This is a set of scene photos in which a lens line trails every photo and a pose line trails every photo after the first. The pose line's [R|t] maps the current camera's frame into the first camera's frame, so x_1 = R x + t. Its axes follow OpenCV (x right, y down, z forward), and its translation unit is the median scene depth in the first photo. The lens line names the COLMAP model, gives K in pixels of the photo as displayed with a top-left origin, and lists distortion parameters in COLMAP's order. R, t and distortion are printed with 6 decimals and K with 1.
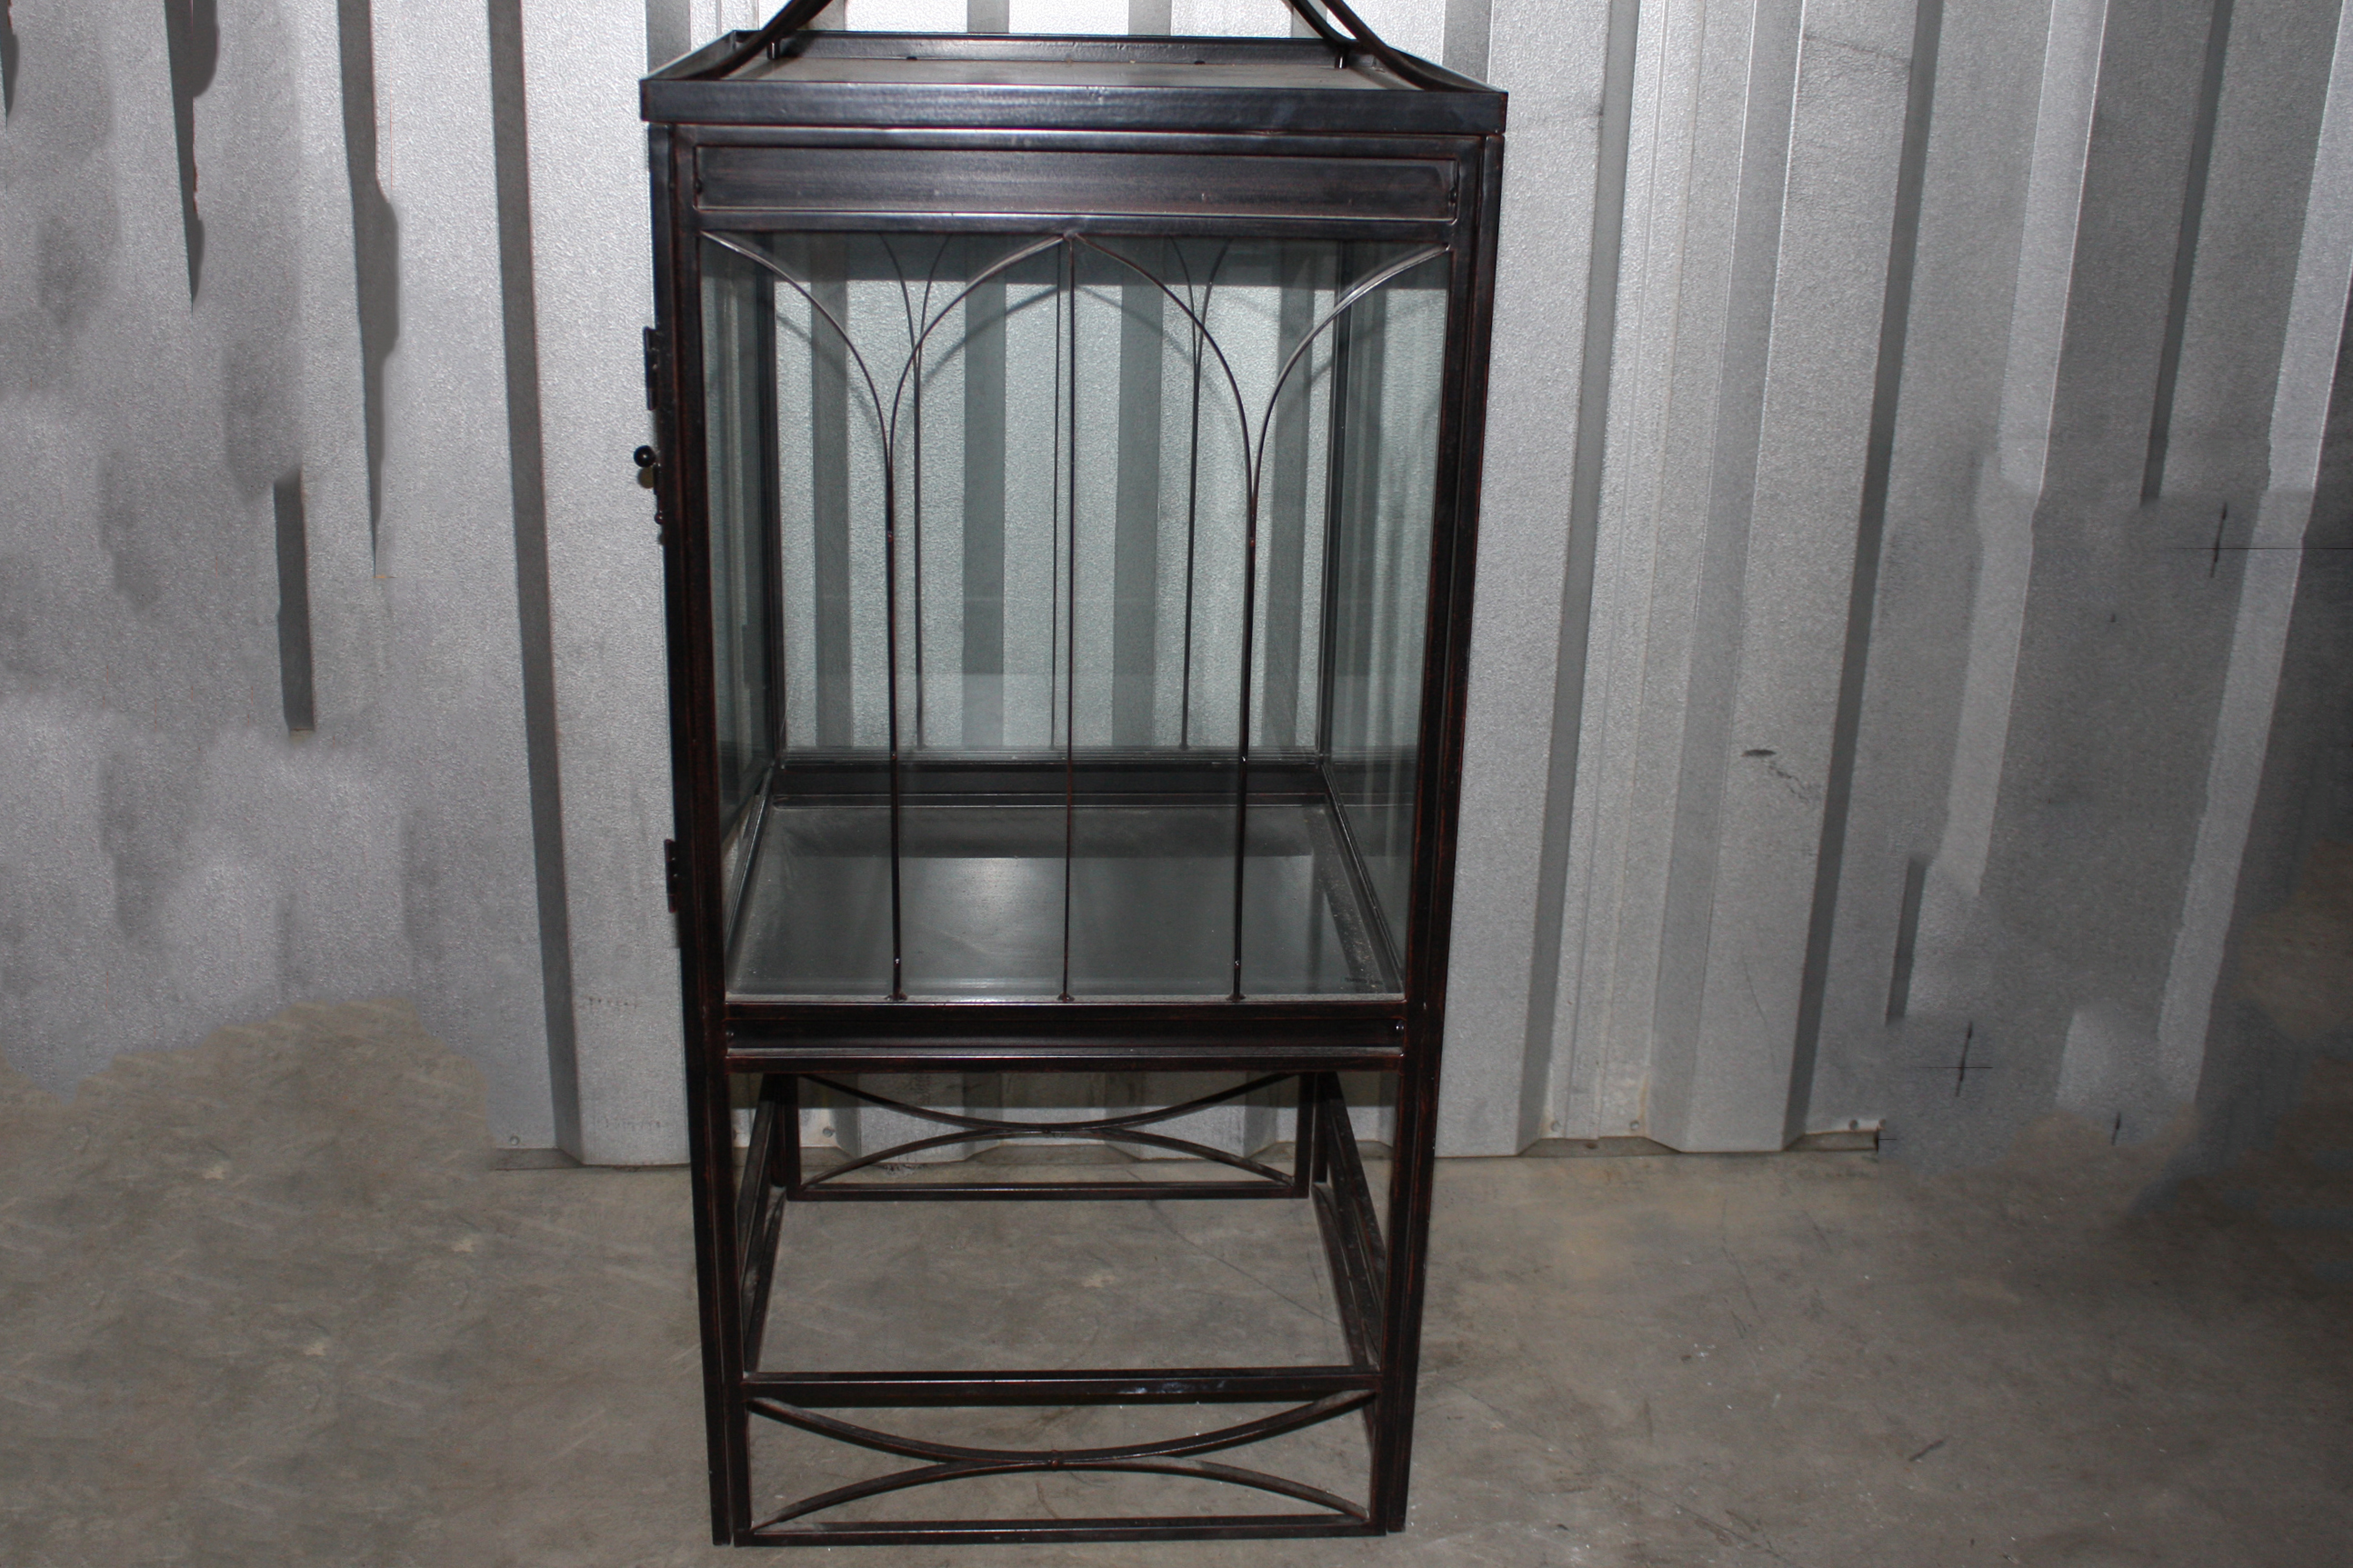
lens RADIAL K [[2344.9, 0, 1193.5], [0, 2344.9, 764.3], [0, 0, 1]] dist [-0.099550, 0.000000]
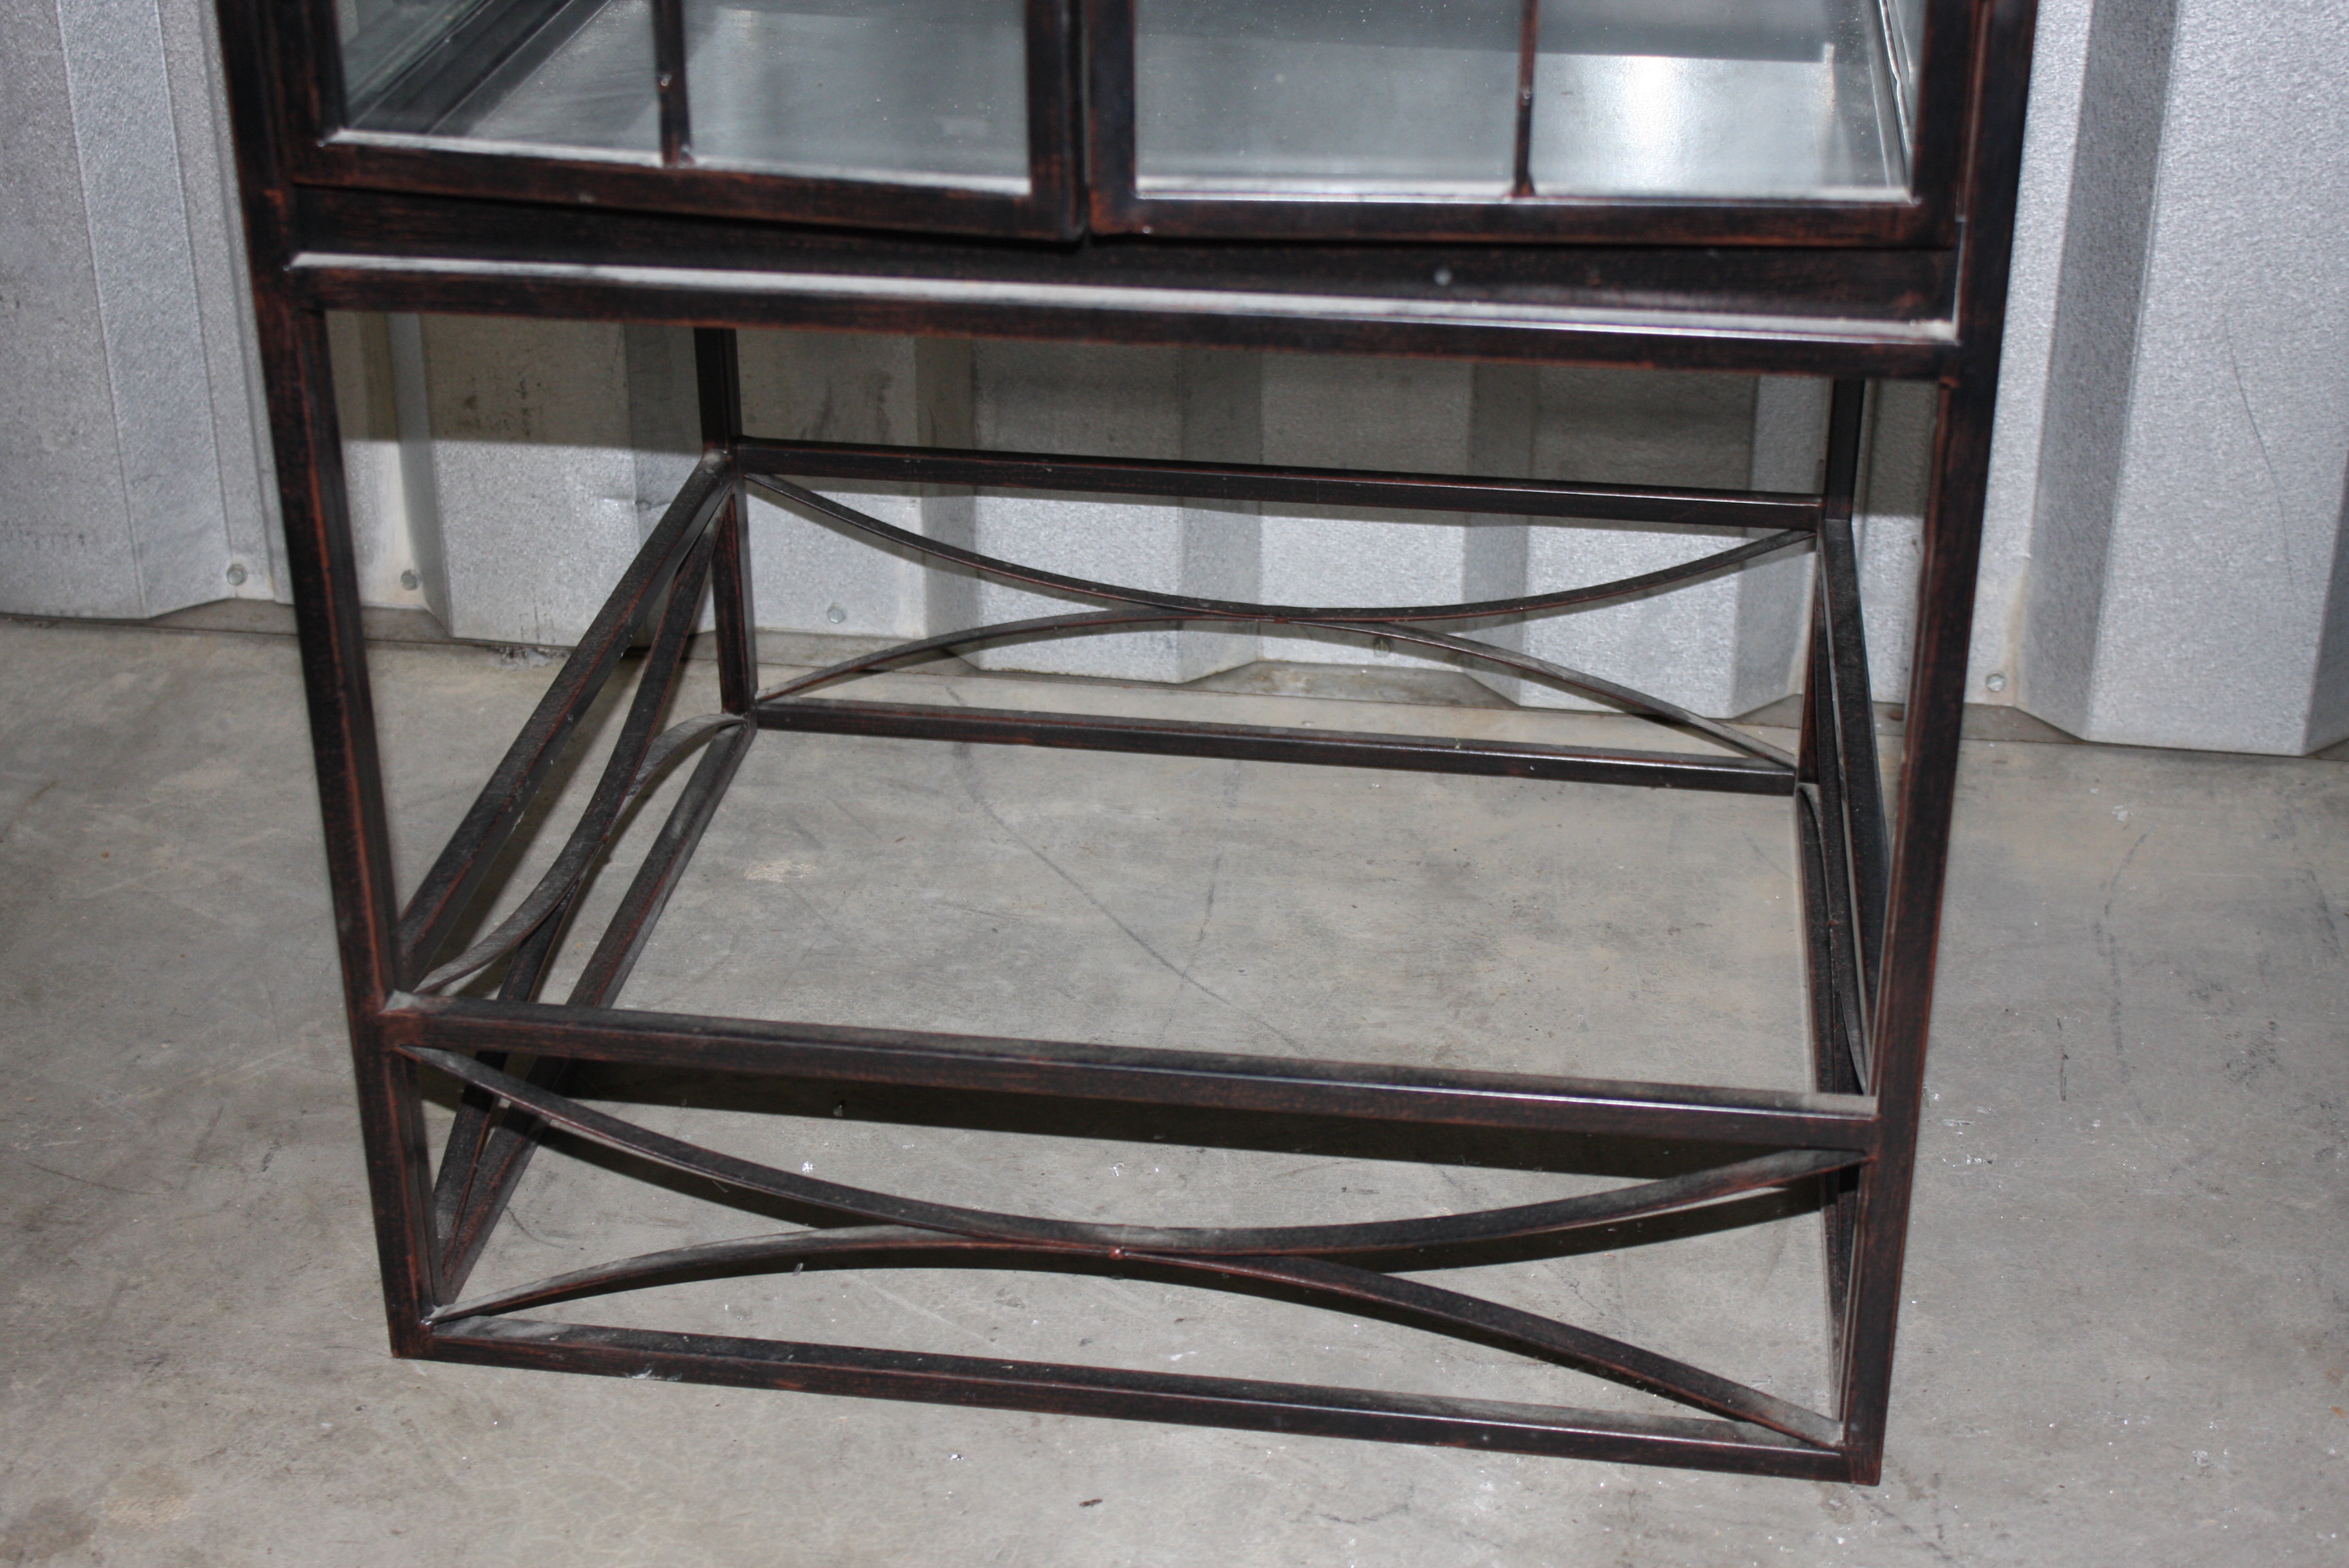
lens RADIAL K [[3544.7, 0, 1111.1], [0, 3544.7, 773.6], [0, 0, 1]] dist [-0.034329, 0.000000]
pose [[0.976690, 0.074416, -0.201343, 0.176472], [-0.046944, 0.989328, 0.137934, 0.089479], [0.209458, -0.125266, 0.969761, 0.269397]]
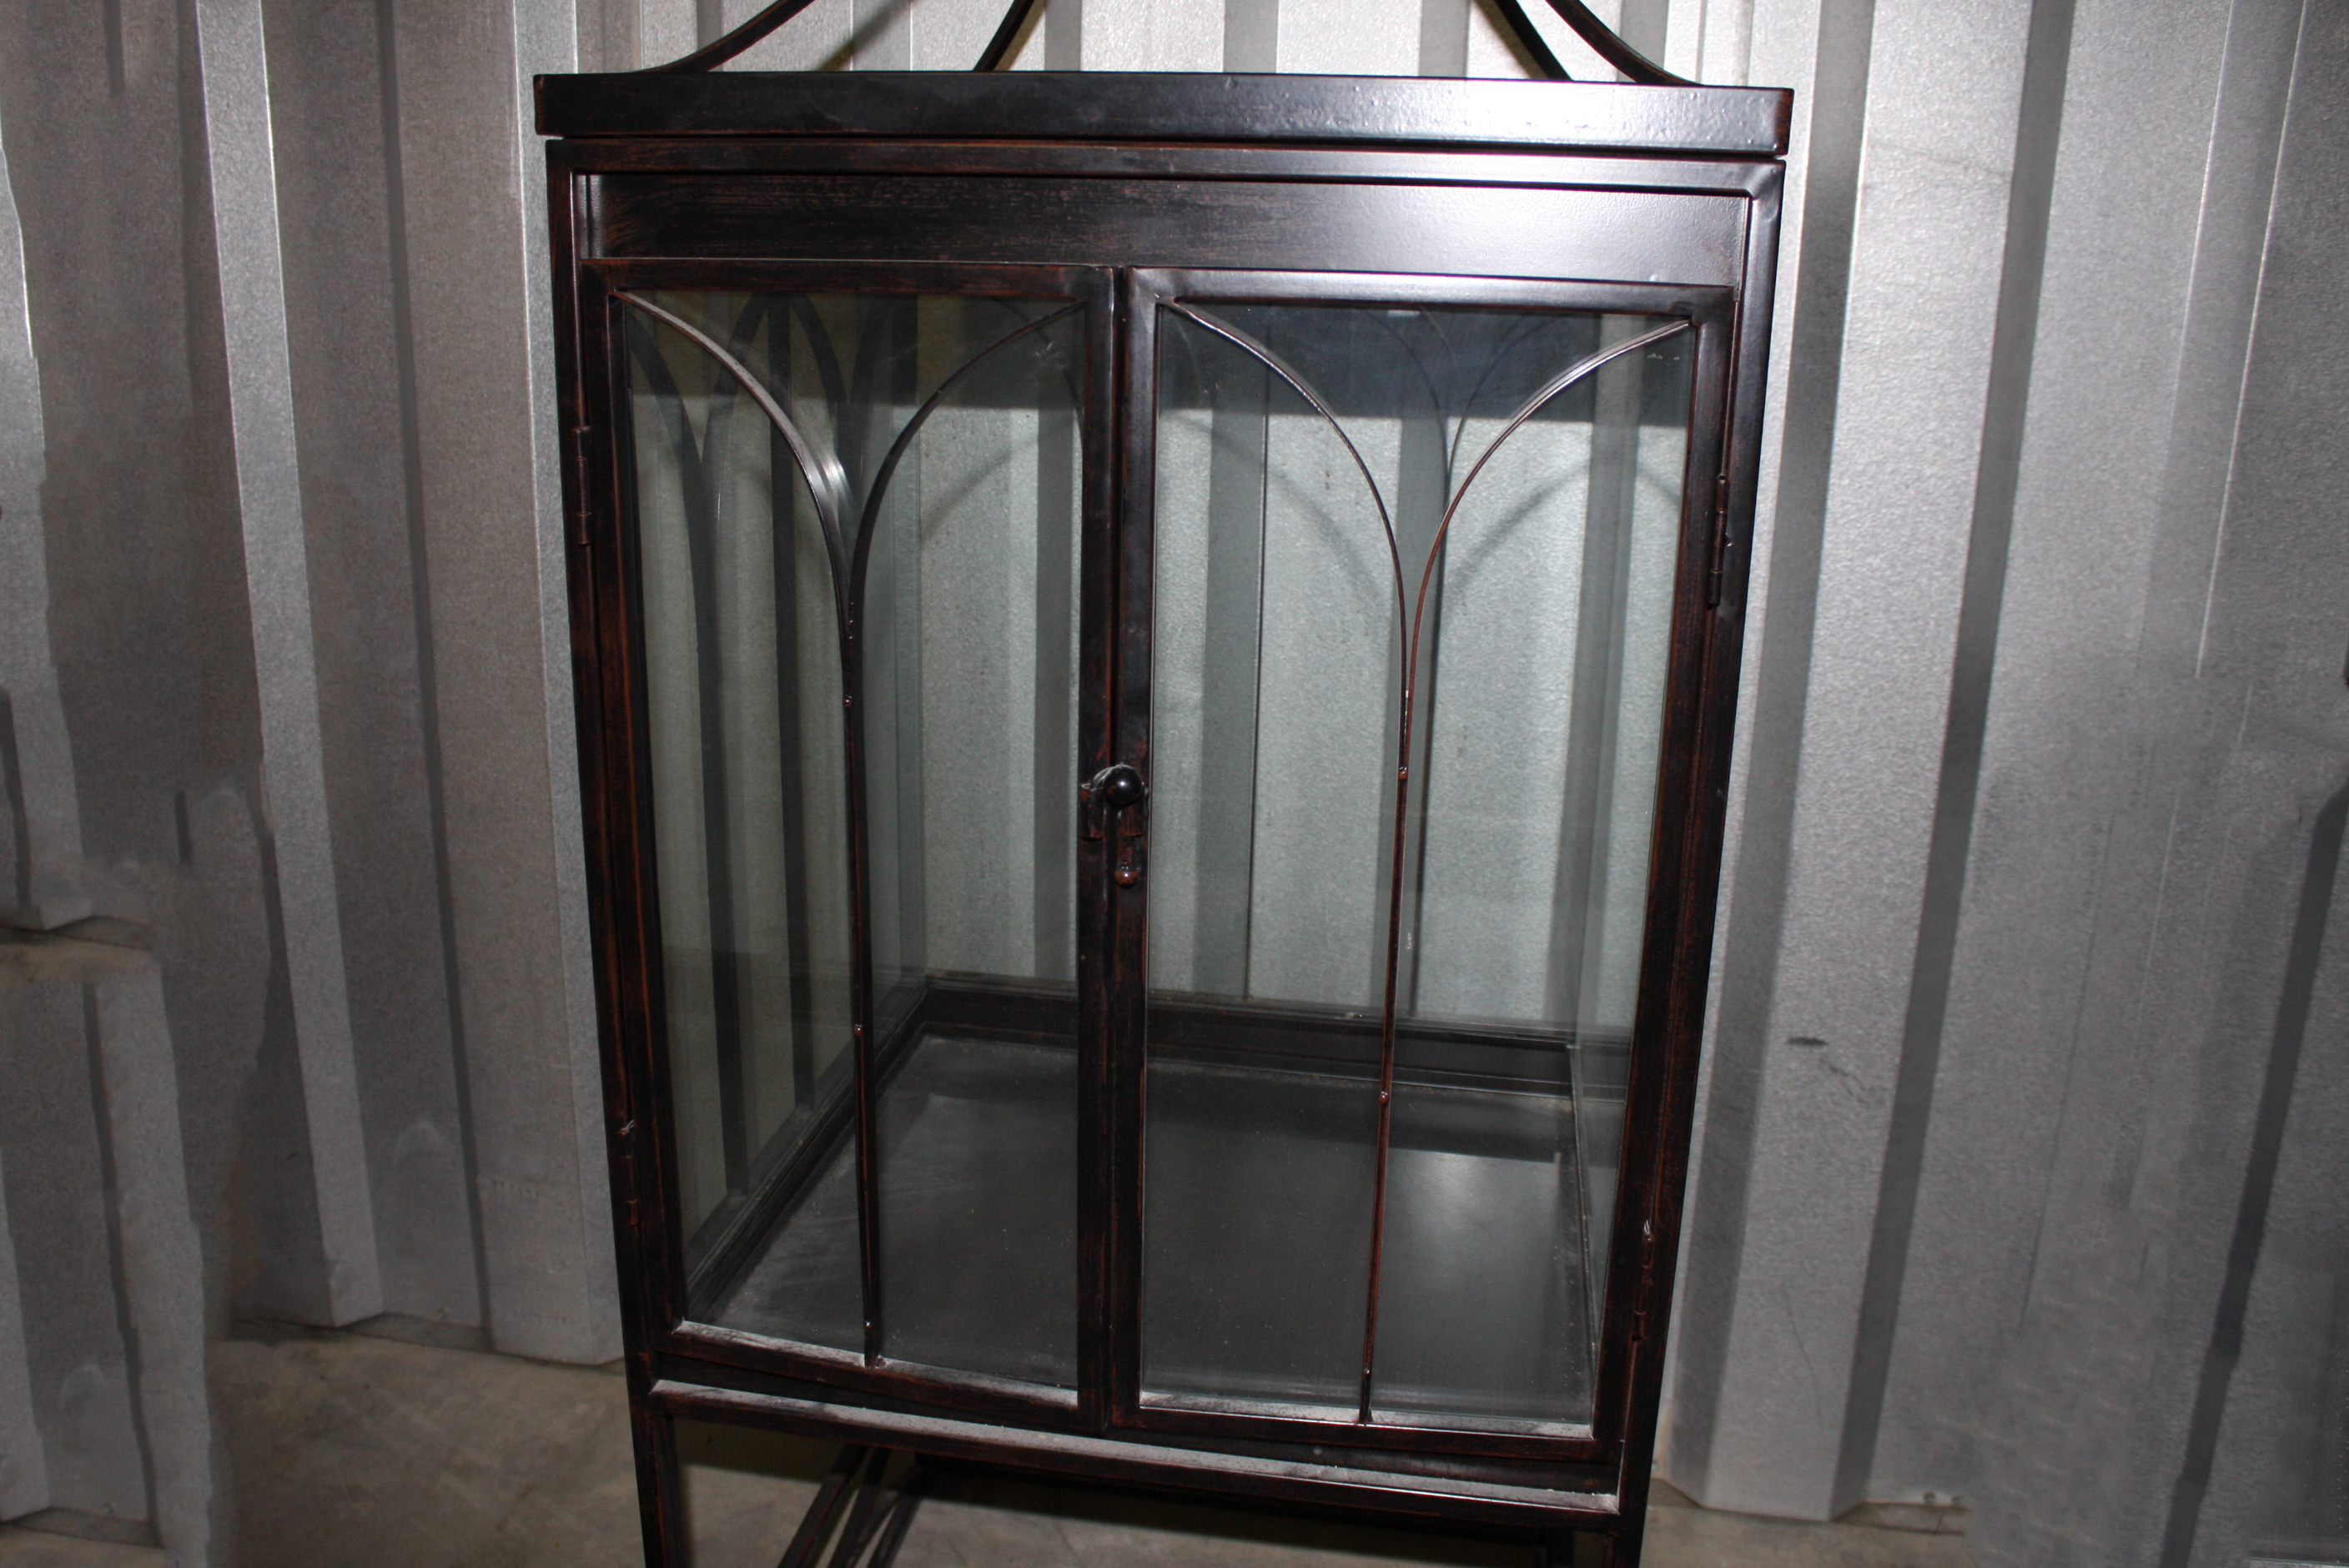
lens RADIAL K [[1946.4, 0, 1124.4], [0, 1946.4, 802.1], [0, 0, 1]] dist [-0.133219, 0.060096]
pose [[0.967404, 0.066610, -0.244322, 0.173467], [-0.084335, 0.994456, -0.062807, -0.026391], [0.238783, 0.081365, 0.967658, 0.302139]]
